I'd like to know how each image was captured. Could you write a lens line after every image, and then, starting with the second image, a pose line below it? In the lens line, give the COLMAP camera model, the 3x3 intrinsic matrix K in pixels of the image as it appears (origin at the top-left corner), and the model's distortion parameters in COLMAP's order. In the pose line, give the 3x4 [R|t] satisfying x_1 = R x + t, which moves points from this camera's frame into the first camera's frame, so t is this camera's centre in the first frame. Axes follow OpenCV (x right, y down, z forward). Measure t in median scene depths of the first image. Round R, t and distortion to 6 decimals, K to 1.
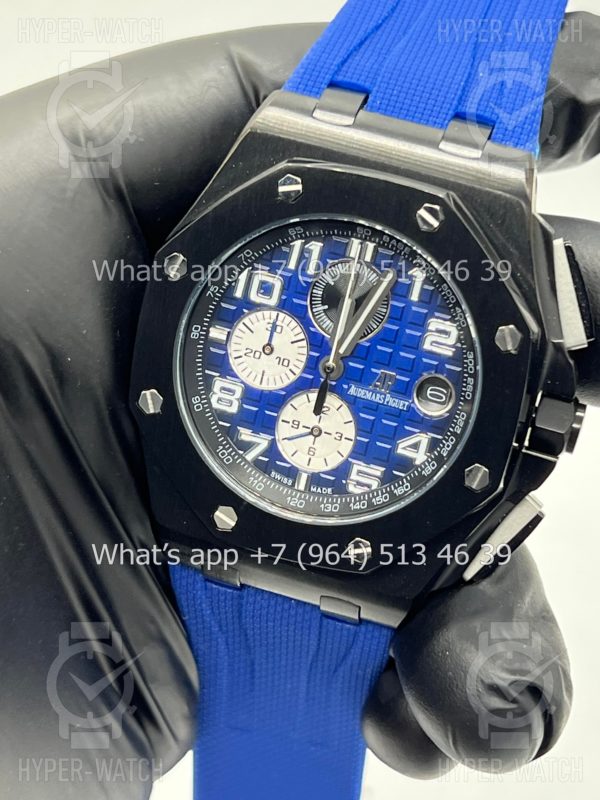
lens RADIAL K [[1868.0, 0, 300.0], [0, 1868.0, 400.0], [0, 0, 1]] dist [0.220246, -0.302537]
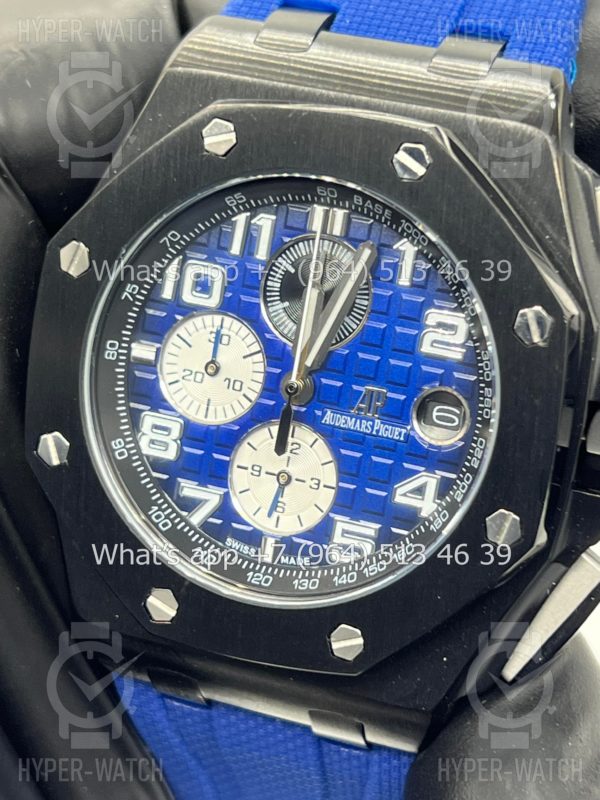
lens RADIAL K [[1868.0, 0, 300.0], [0, 1868.0, 400.0], [0, 0, 1]] dist [0.220246, -0.302537]
pose [[0.992206, -0.056647, -0.110987, 0.096957], [0.048939, 0.996276, -0.070987, 0.038319], [0.114595, 0.065003, 0.991283, 0.290258]]
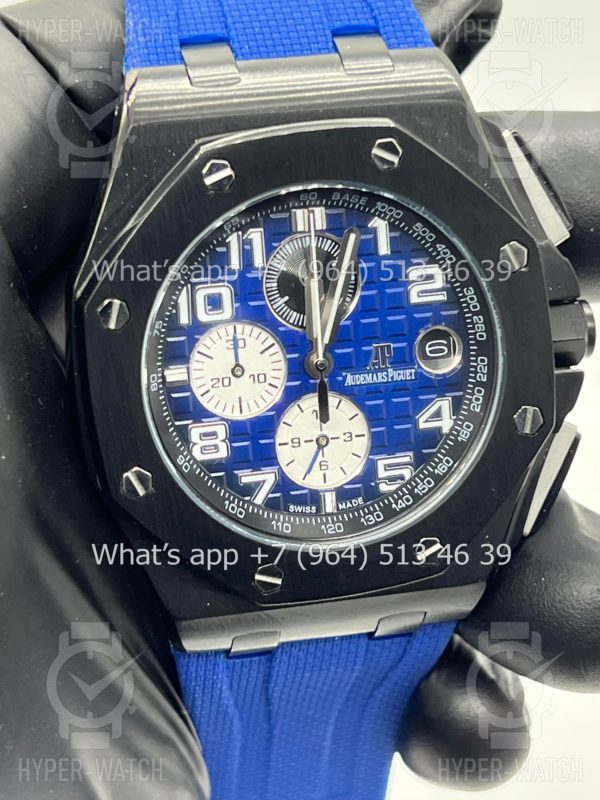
lens RADIAL K [[1868.0, 0, 300.0], [0, 1868.0, 400.0], [0, 0, 1]] dist [0.220246, -0.302537]
pose [[0.871423, -0.364097, 0.328716, -0.272258], [0.349729, 0.931046, 0.104129, -0.092410], [-0.343963, 0.024221, 0.938671, 0.215115]]
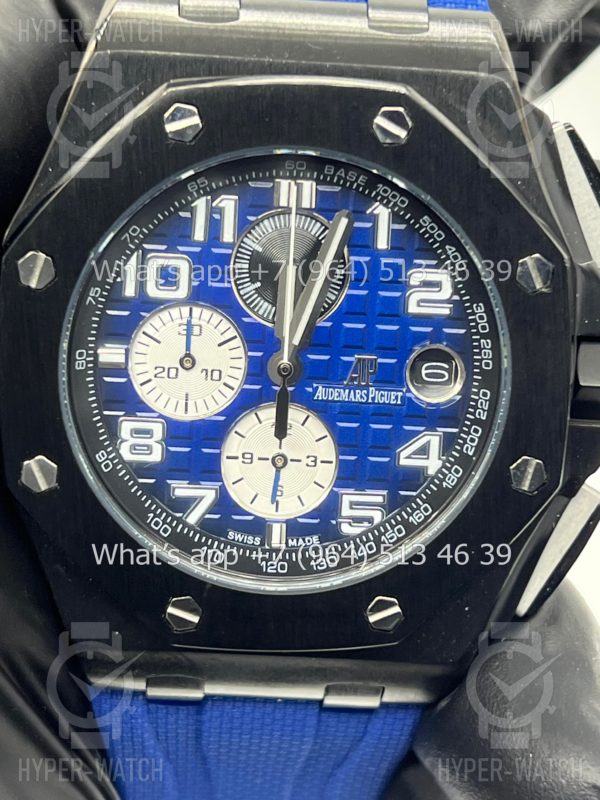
lens RADIAL K [[1868.0, 0, 300.0], [0, 1868.0, 400.0], [0, 0, 1]] dist [0.220246, -0.302537]
pose [[0.954812, -0.218852, 0.201093, -0.120891], [0.215712, 0.975730, 0.037675, -0.030683], [-0.204457, 0.007406, 0.978847, 0.314747]]
